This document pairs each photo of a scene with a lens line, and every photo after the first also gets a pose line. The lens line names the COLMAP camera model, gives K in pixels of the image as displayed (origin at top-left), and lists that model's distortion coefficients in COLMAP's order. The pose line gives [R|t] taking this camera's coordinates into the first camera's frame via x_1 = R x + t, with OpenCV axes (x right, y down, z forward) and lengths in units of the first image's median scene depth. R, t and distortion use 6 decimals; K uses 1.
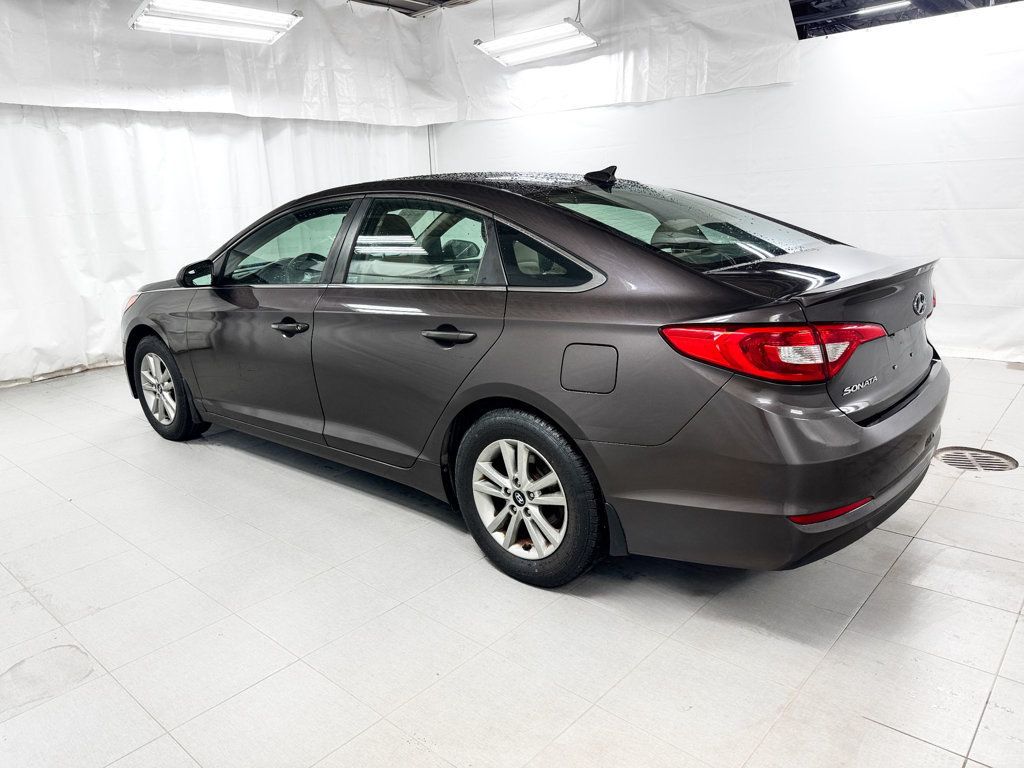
lens RADIAL K [[723.6, 0, 511.0], [0, 723.6, 381.2], [0, 0, 1]] dist [0.015556, -0.030446]
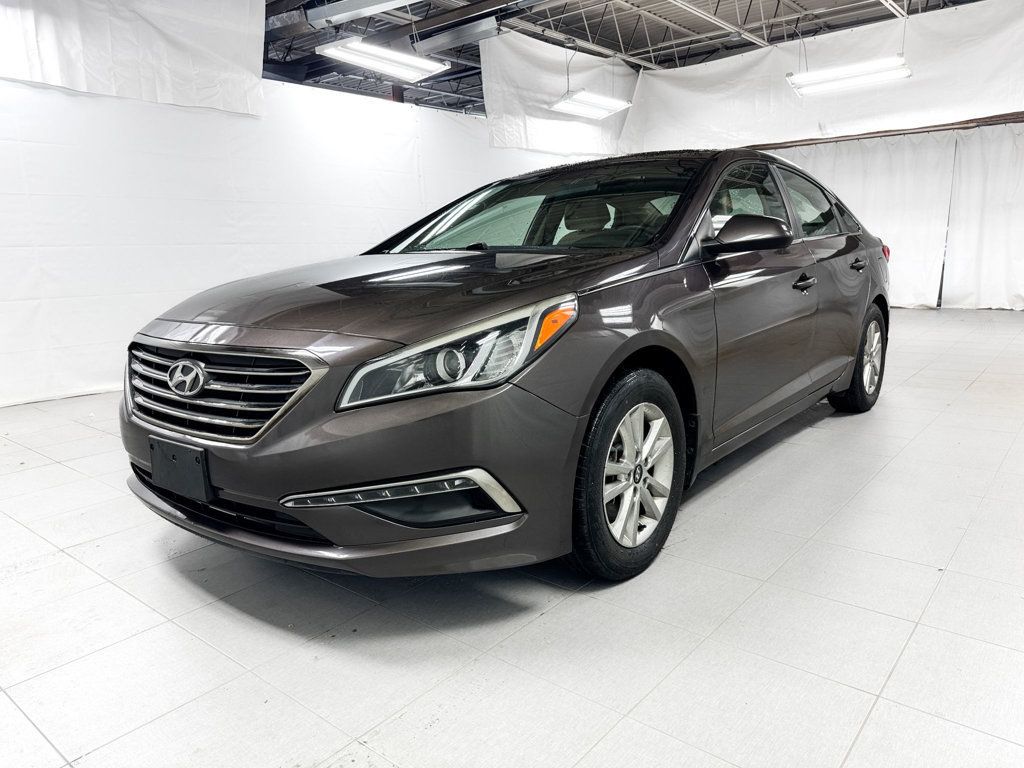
lens RADIAL K [[723.6, 0, 513.8], [0, 723.6, 390.8], [0, 0, 1]] dist [0.015556, -0.030446]
pose [[-0.035015, -0.144715, 0.988854, -0.637179], [0.267347, 0.952043, 0.148794, -0.090205], [-0.962964, 0.269577, 0.005354, 0.686230]]
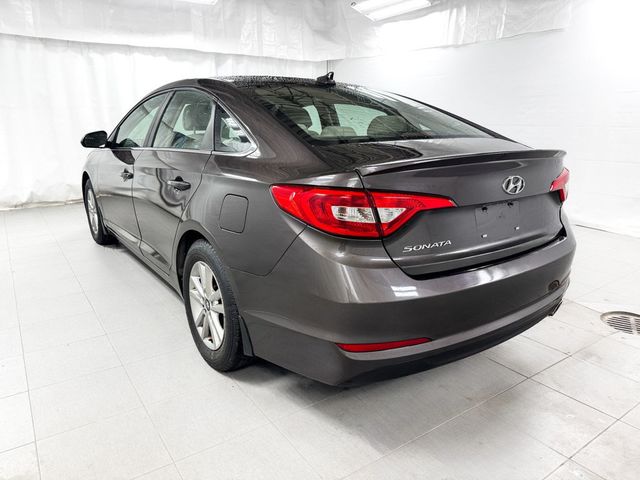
lens RADIAL K [[452.2, 0, 318.7], [0, 452.2, 238.5], [0, 0, 1]] dist [0.015556, -0.030446]
pose [[0.971941, 0.099672, -0.213063, 0.147415], [-0.096179, 0.995005, 0.026727, -0.003181], [0.214663, -0.005485, 0.976673, 0.072656]]
